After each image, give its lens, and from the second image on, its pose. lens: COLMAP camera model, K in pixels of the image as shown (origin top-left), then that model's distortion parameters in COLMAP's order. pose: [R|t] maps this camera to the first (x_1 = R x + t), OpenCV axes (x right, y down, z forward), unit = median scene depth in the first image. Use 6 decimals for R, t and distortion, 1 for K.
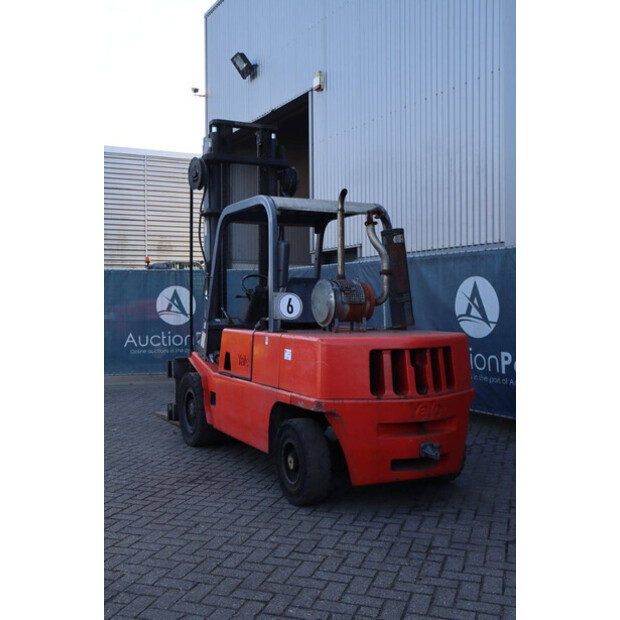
lens RADIAL K [[691.4, 0, 310.1], [0, 691.4, 307.8], [0, 0, 1]] dist [0.011398, 0.000000]
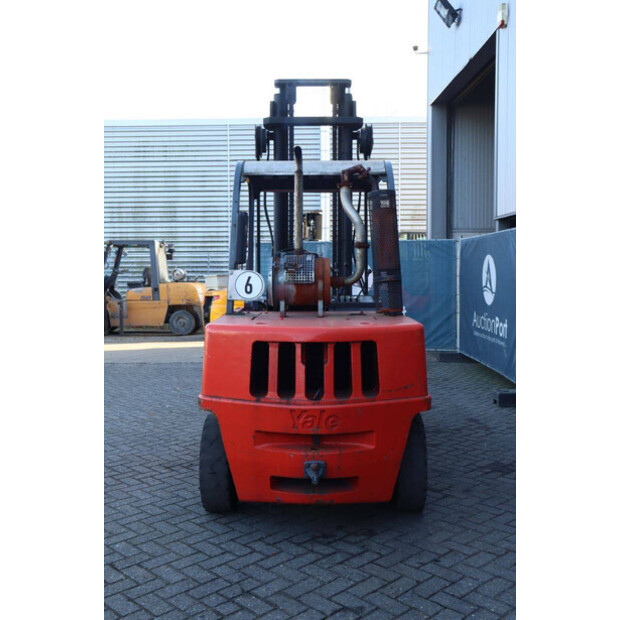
lens RADIAL K [[691.4, 0, 308.1], [0, 691.4, 310.0], [0, 0, 1]] dist [0.011398, 0.000000]
pose [[0.885135, 0.030194, -0.464354, 0.449144], [-0.007719, 0.998708, 0.050224, -0.015924], [0.465271, -0.040871, 0.884224, 0.254980]]
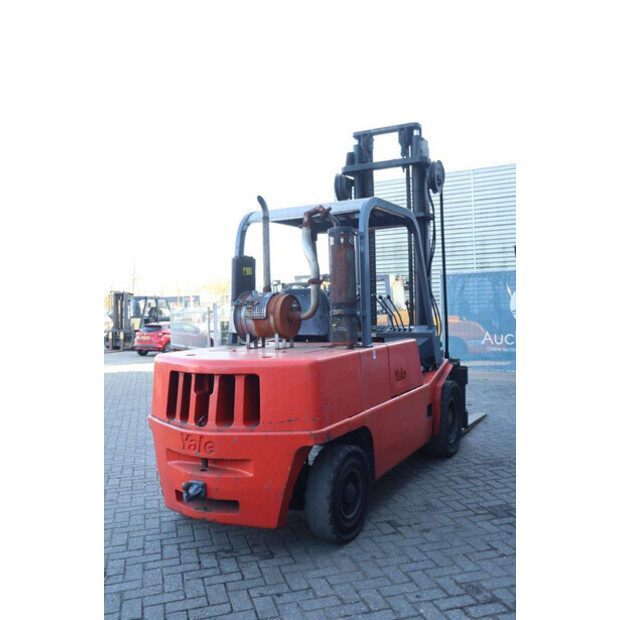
lens RADIAL K [[587.7, 0, 311.4], [0, 587.7, 315.6], [0, 0, 1]] dist [-0.033583, 0.000000]
pose [[0.558165, 0.010910, -0.829658, 0.737671], [0.013835, 0.999652, 0.022454, -0.025958], [0.829614, -0.024011, 0.557820, 0.605014]]
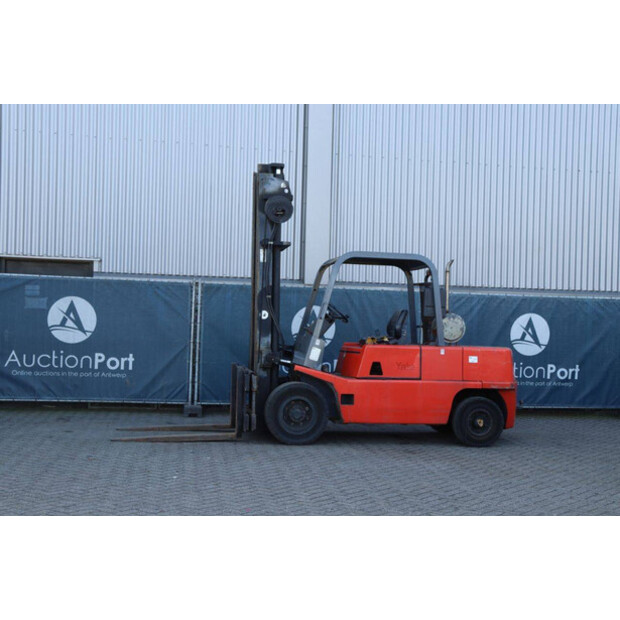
lens RADIAL K [[875.3, 0, 307.0], [0, 875.3, 305.0], [0, 0, 1]] dist [0.081071, 0.000000]
pose [[0.302076, 0.037549, 0.952544, -2.019848], [-0.025287, 0.999188, -0.031369, 0.010975], [-0.952948, -0.014611, 0.302781, 0.682432]]
